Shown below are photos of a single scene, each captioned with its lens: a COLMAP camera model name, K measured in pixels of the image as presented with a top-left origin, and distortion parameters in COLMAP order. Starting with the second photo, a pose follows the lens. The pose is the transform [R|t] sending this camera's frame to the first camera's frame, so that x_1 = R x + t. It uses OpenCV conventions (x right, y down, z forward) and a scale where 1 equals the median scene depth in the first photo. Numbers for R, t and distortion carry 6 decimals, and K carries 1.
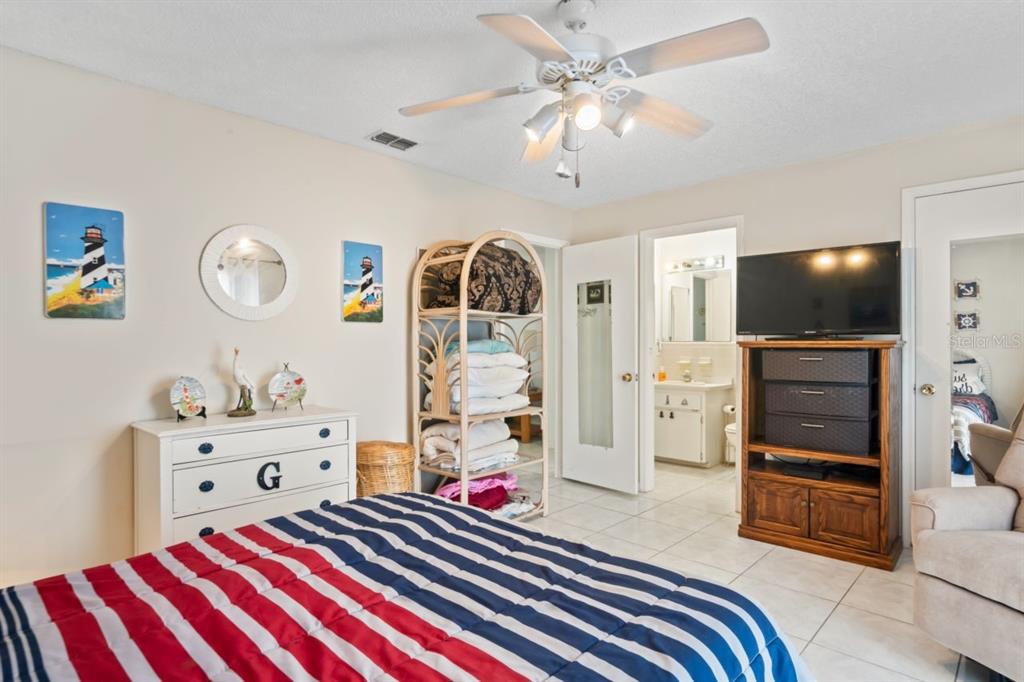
lens RADIAL K [[548.1, 0, 511.7], [0, 548.1, 341.7], [0, 0, 1]] dist [0.000245, 0.001509]
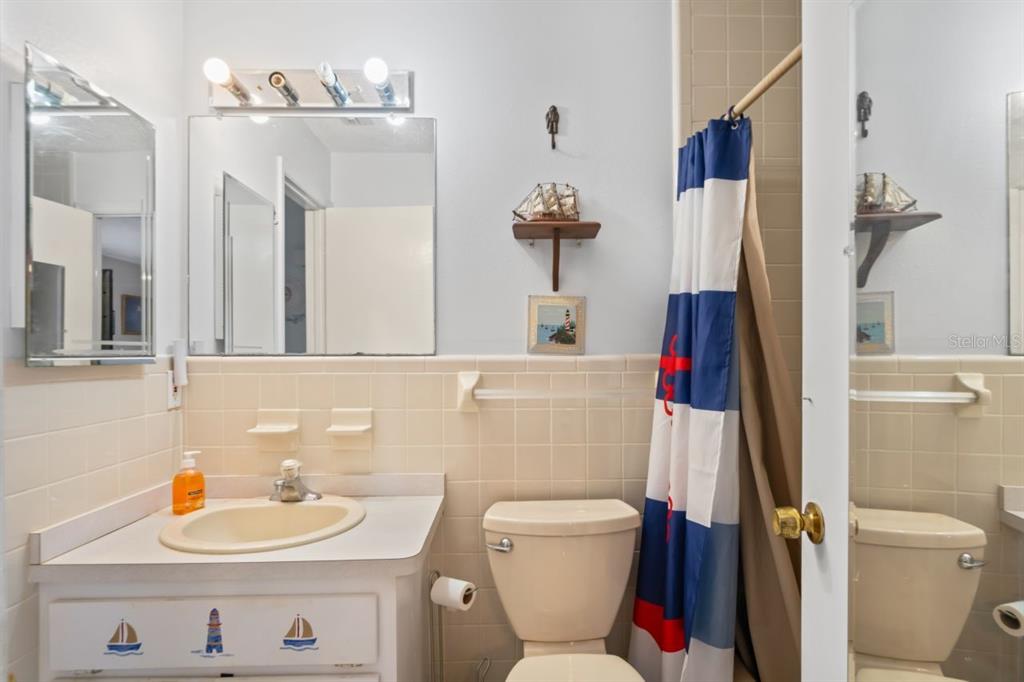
lens RADIAL K [[548.1, 0, 494.8], [0, 548.1, 357.4], [0, 0, 1]] dist [0.000245, 0.001509]
pose [[0.721545, -0.002776, 0.692362, 0.198300], [0.004120, 0.999991, -0.000284, 0.001433], [-0.692355, 0.003058, 0.721551, 0.707484]]
